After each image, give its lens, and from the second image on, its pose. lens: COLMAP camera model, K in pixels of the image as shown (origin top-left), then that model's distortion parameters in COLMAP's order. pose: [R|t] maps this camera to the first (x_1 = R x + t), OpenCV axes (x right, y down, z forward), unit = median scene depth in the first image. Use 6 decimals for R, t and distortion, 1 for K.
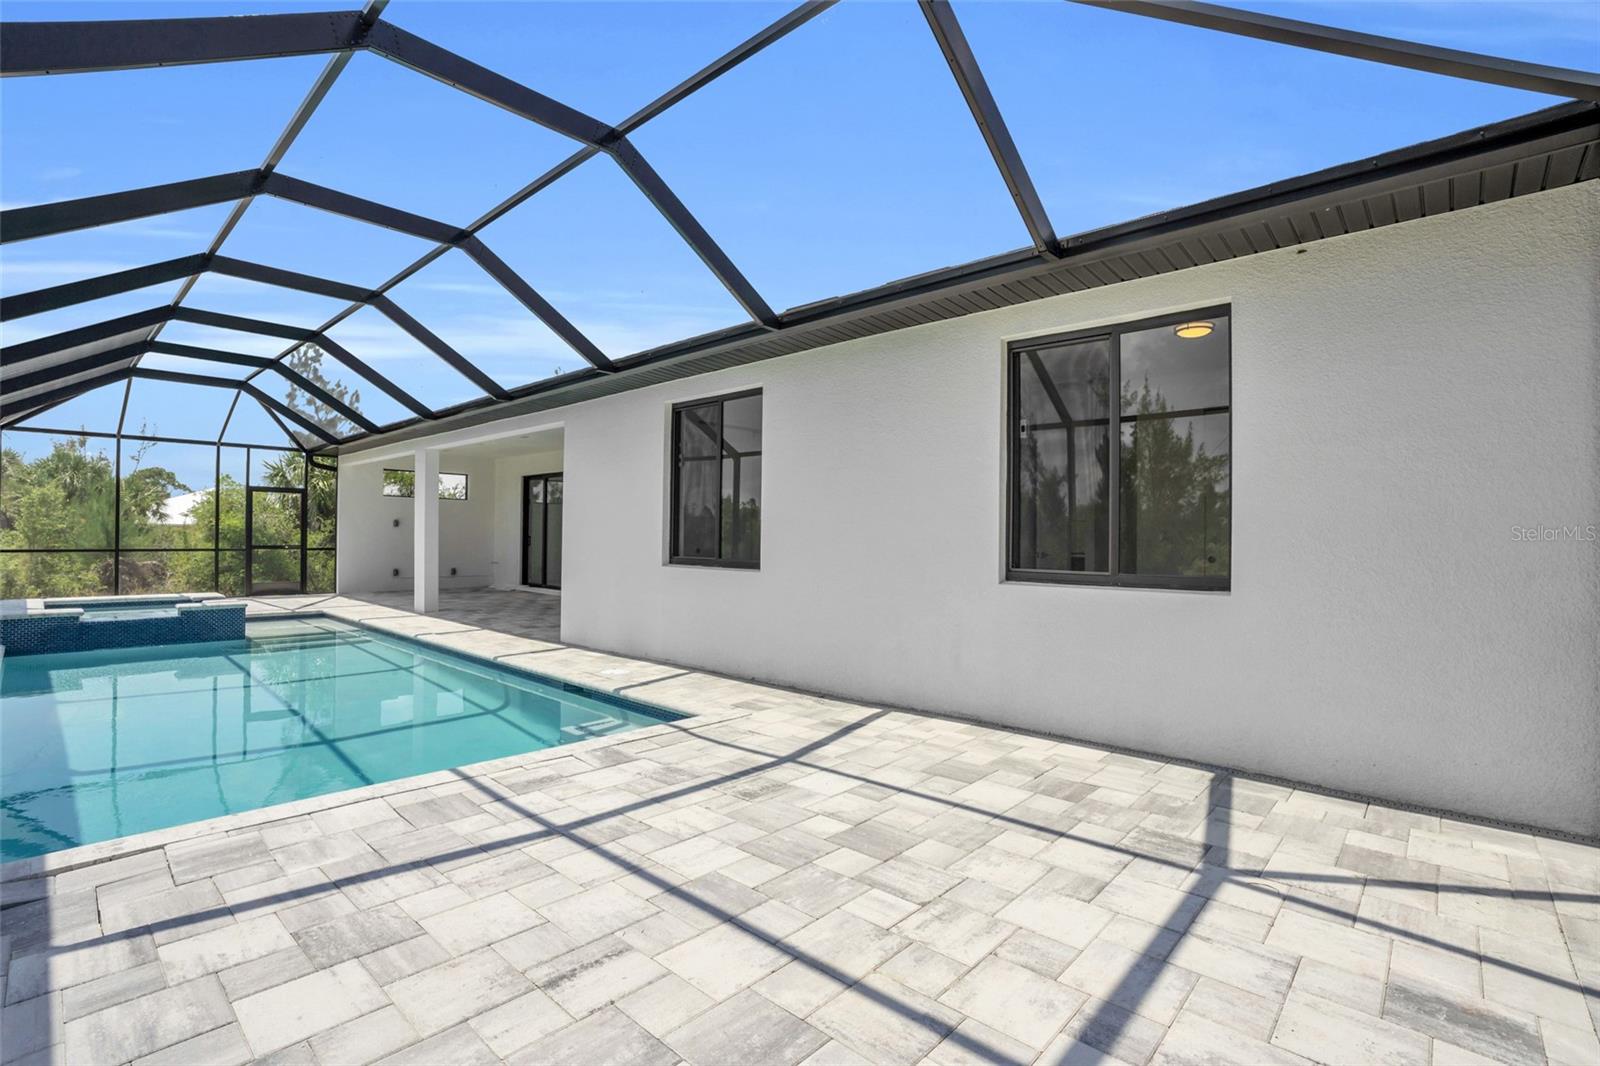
lens RADIAL K [[738.6, 0, 796.6], [0, 738.6, 531.8], [0, 0, 1]] dist [-0.070295, 0.026365]
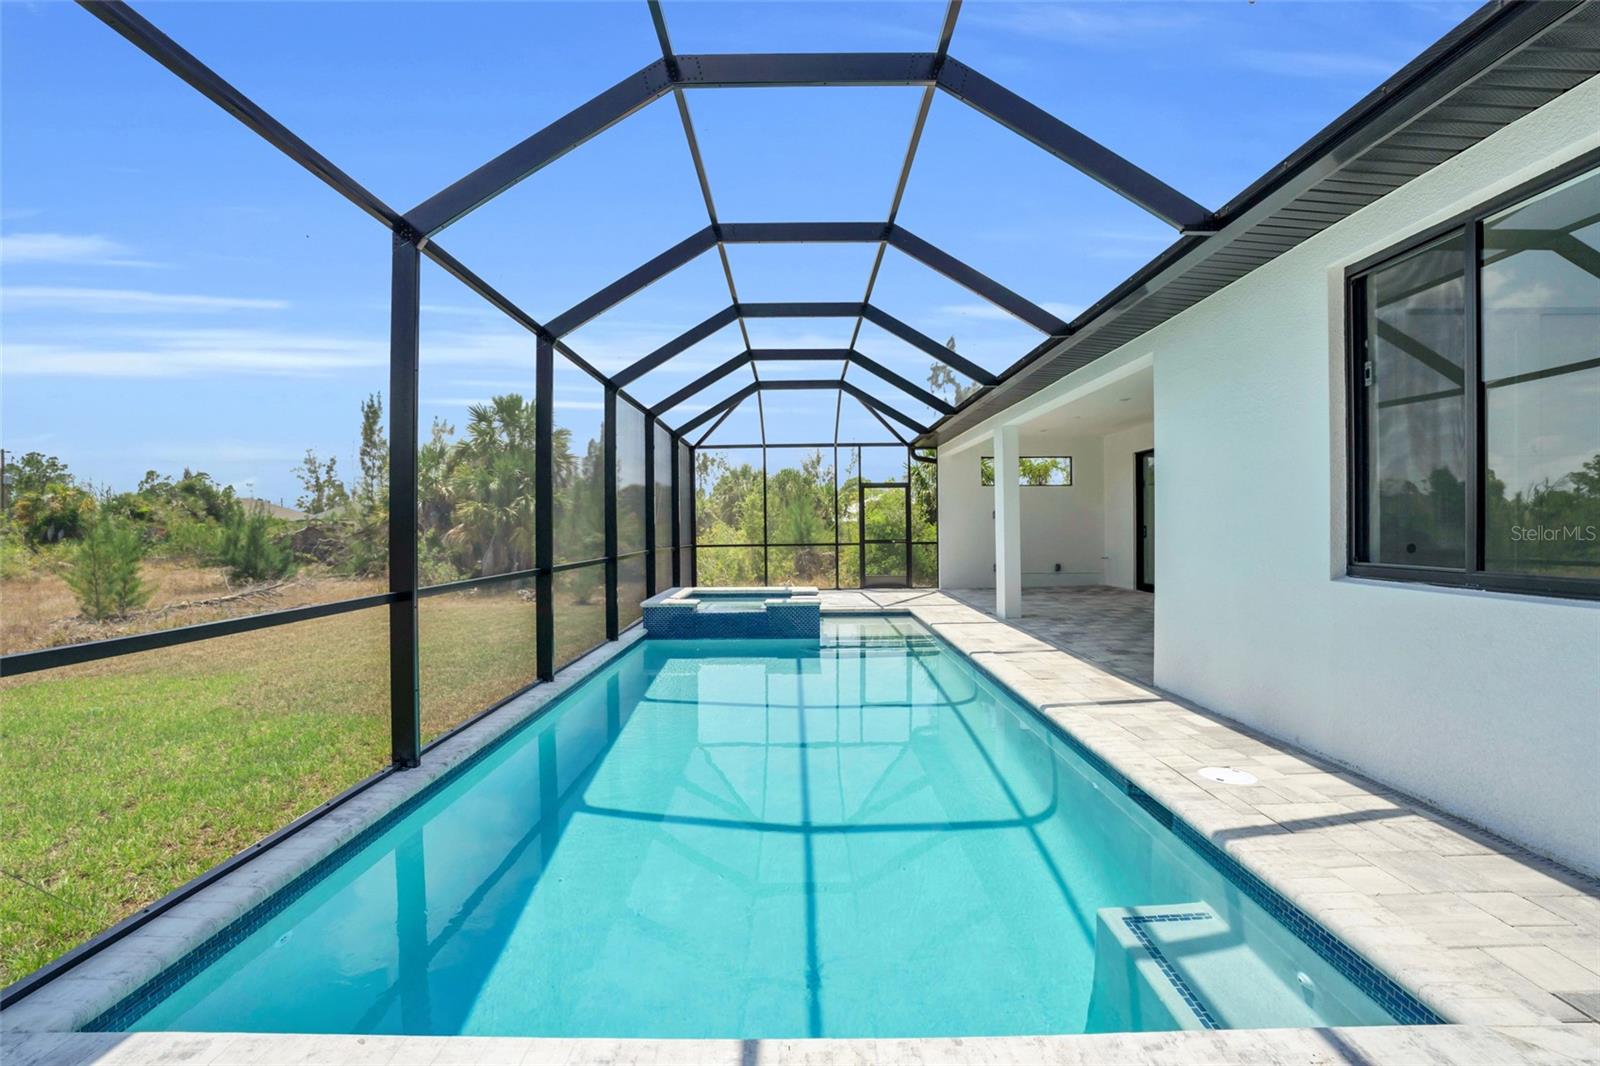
lens RADIAL K [[738.6, 0, 796.6], [0, 738.6, 531.8], [0, 0, 1]] dist [-0.070295, 0.026365]
pose [[0.672604, -0.012711, -0.739893, -0.110544], [0.022830, 0.999733, 0.003579, 0.003585], [0.739650, -0.019299, 0.672715, 0.682685]]
